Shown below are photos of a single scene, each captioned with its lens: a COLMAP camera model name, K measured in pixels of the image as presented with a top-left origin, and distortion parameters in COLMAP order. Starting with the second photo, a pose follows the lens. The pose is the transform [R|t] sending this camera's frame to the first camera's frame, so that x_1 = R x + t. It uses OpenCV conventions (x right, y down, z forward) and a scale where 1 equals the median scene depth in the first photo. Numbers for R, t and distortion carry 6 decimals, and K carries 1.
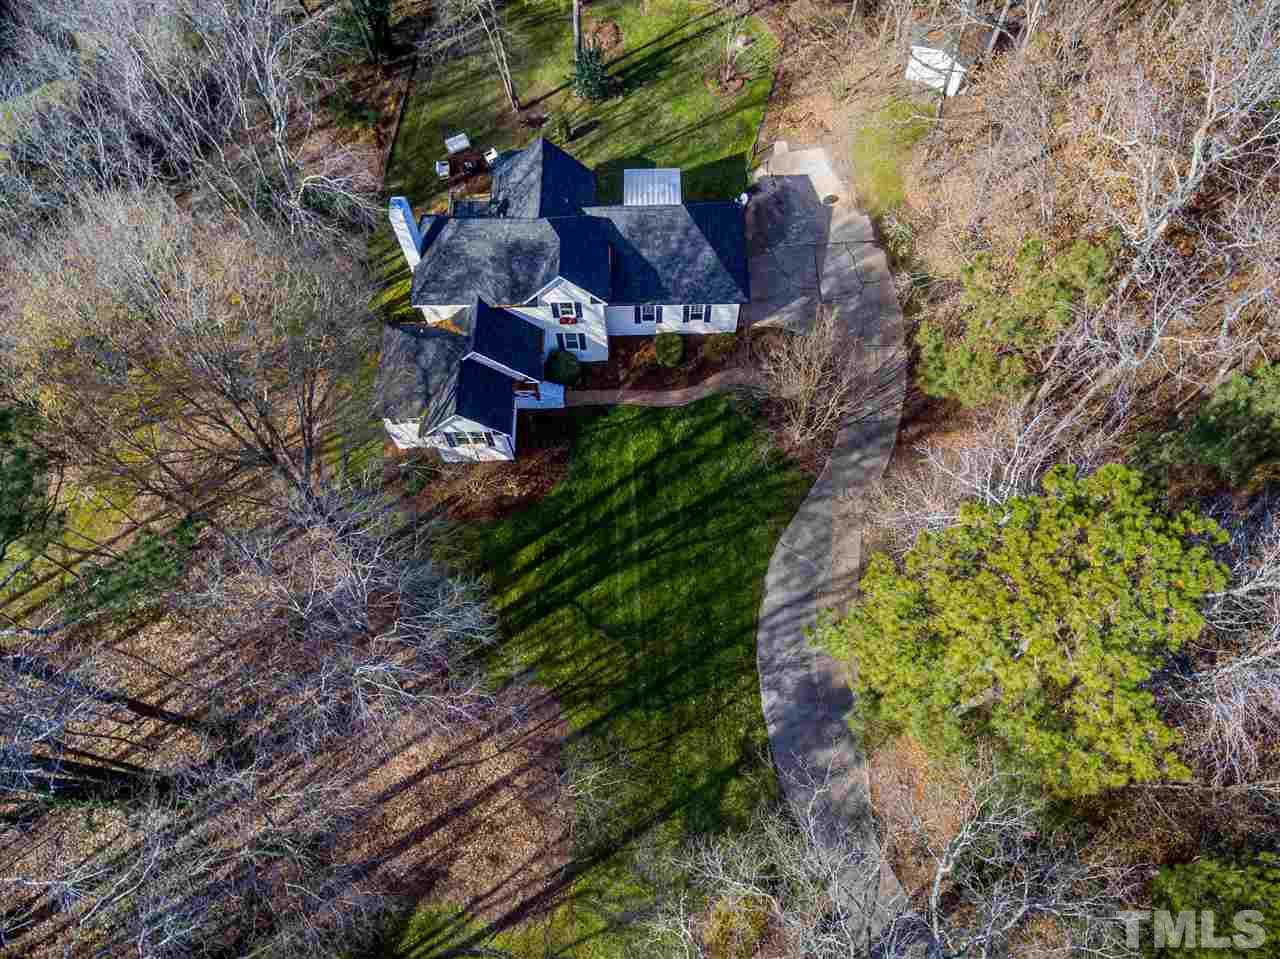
lens RADIAL K [[787.2, 0, 643.8], [0, 787.2, 472.5], [0, 0, 1]] dist [0.007684, -0.000409]
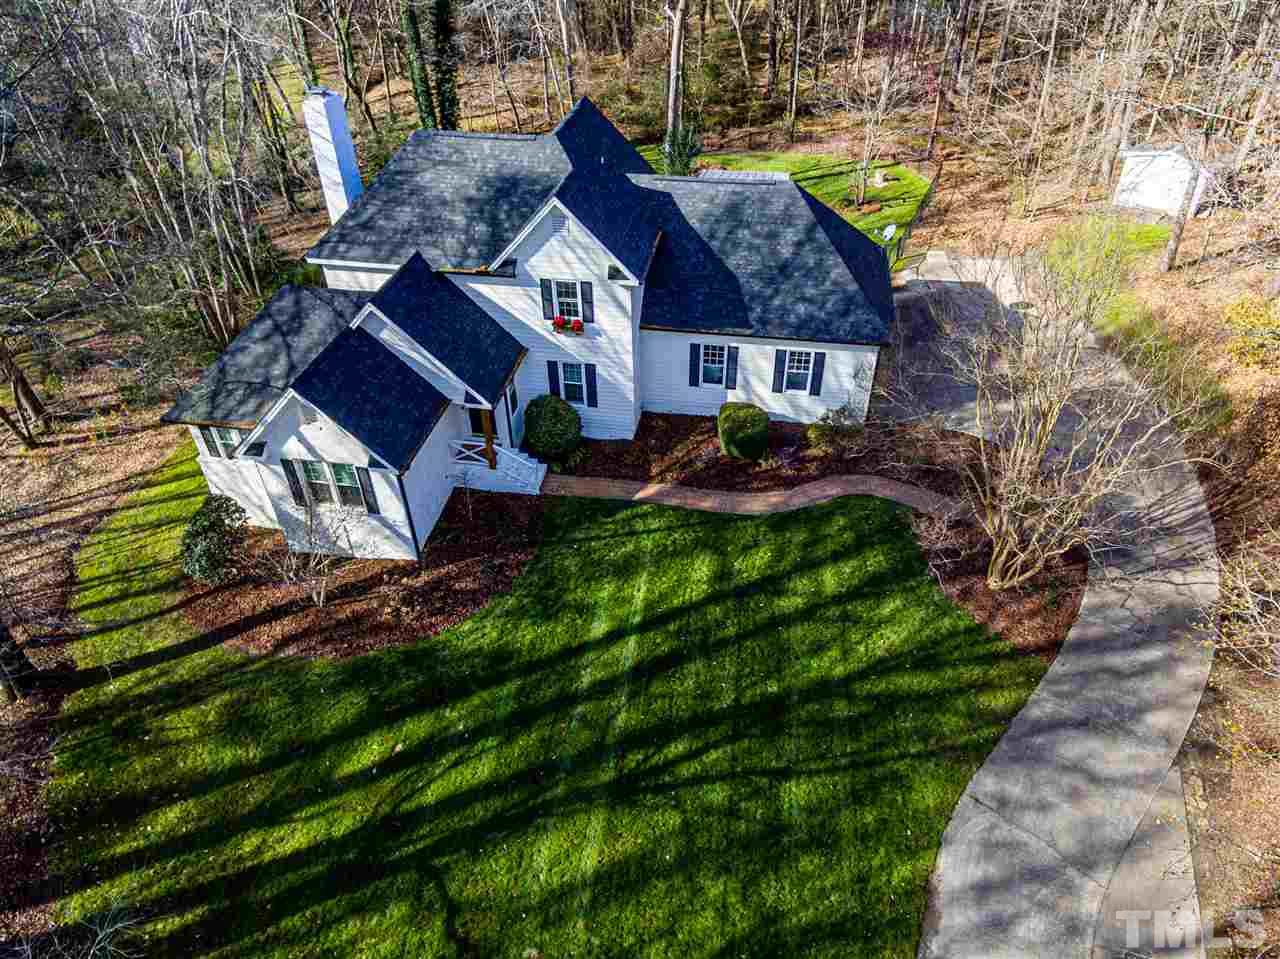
lens RADIAL K [[787.2, 0, 643.8], [0, 787.2, 472.5], [0, 0, 1]] dist [0.007684, -0.000409]
pose [[0.983422, 0.116216, -0.139196, 0.046535], [-0.166905, 0.880188, -0.444310, 0.137004], [0.070882, 0.460177, 0.884993, 0.533341]]
